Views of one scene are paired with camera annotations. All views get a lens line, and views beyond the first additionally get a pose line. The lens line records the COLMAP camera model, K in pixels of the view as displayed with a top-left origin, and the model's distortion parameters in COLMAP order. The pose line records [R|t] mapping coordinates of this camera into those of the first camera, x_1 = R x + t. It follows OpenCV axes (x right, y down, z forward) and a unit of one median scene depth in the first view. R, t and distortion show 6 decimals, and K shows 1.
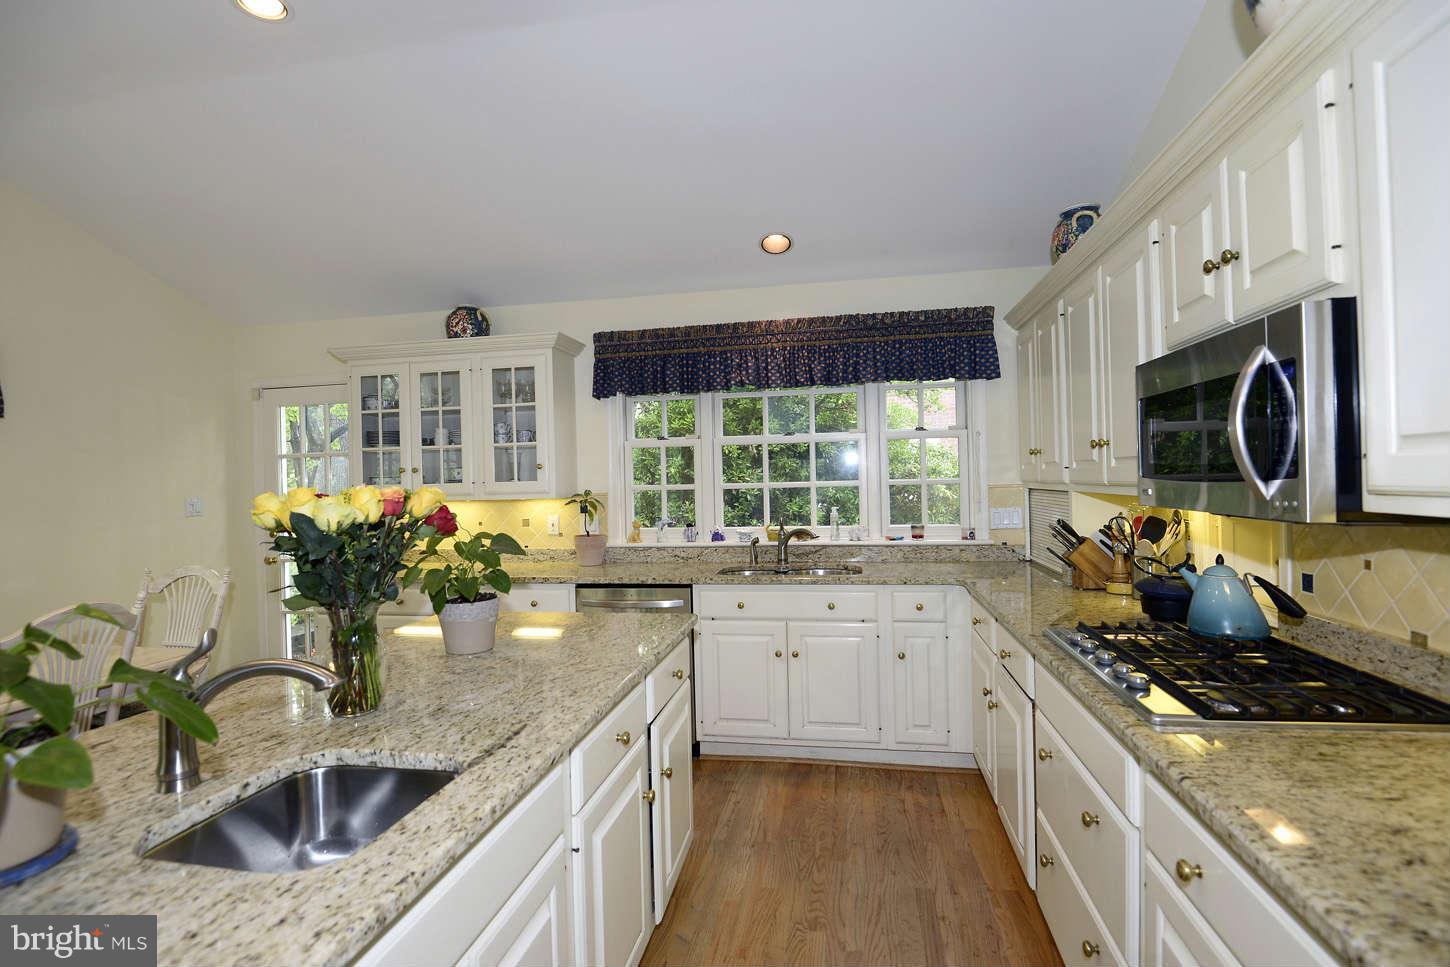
lens RADIAL K [[764.1, 0, 725.0], [0, 764.1, 483.5], [0, 0, 1]] dist [0.002024, -0.023860]
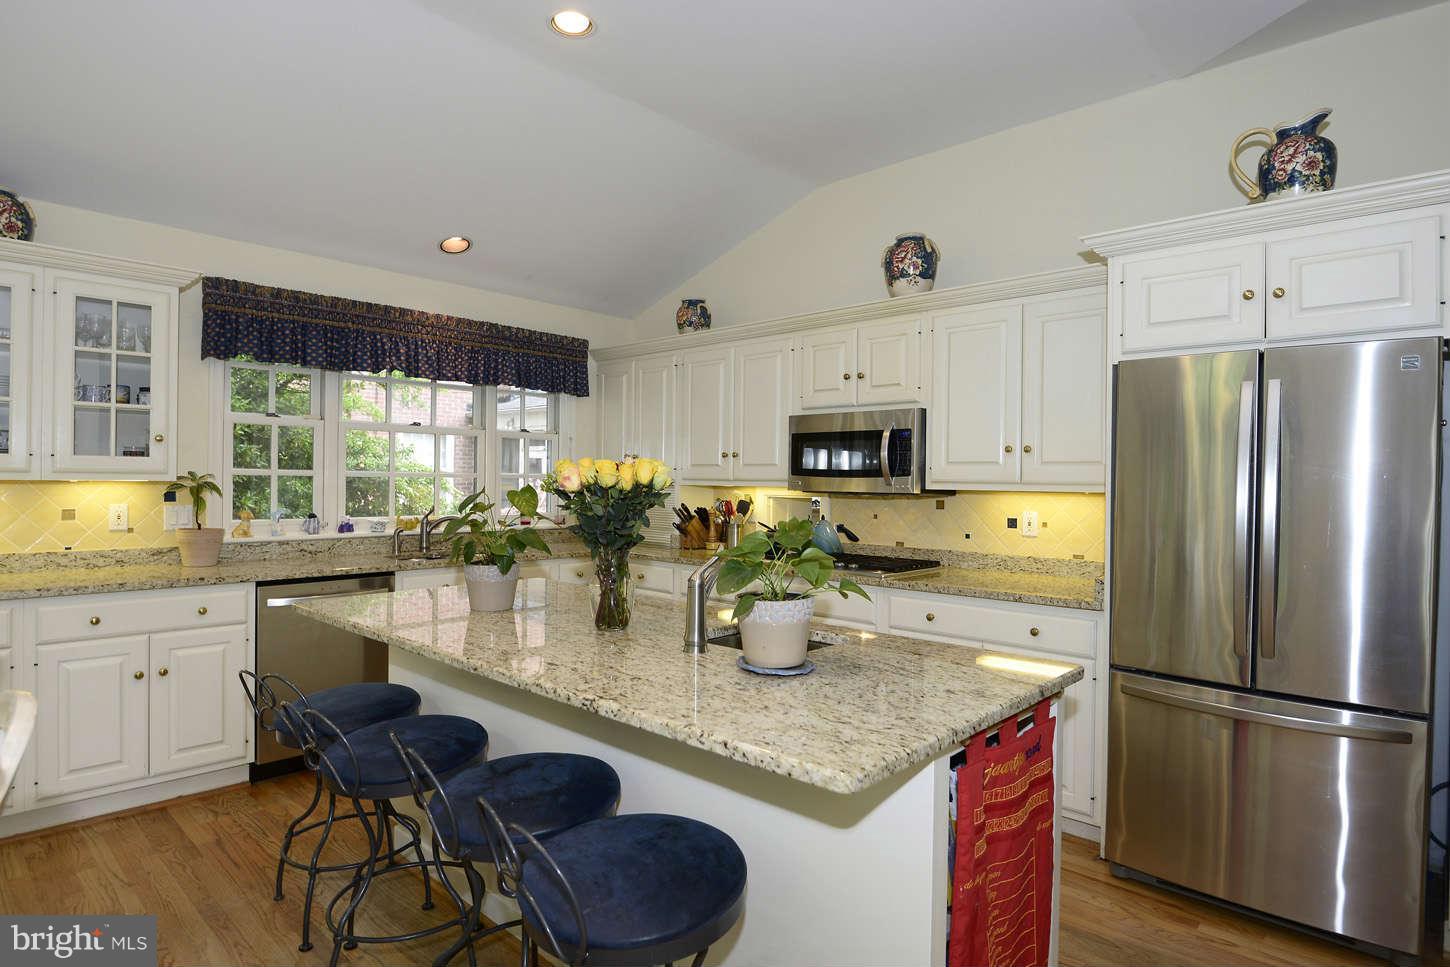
lens RADIAL K [[753.0, 0, 728.8], [0, 753.0, 474.7], [0, 0, 1]] dist [0.000195, -0.022569]
pose [[0.540404, 0.035470, 0.840657, -0.530407], [-0.029803, 0.999291, -0.023004, 0.012596], [-0.840877, -0.012623, 0.541078, 0.114809]]
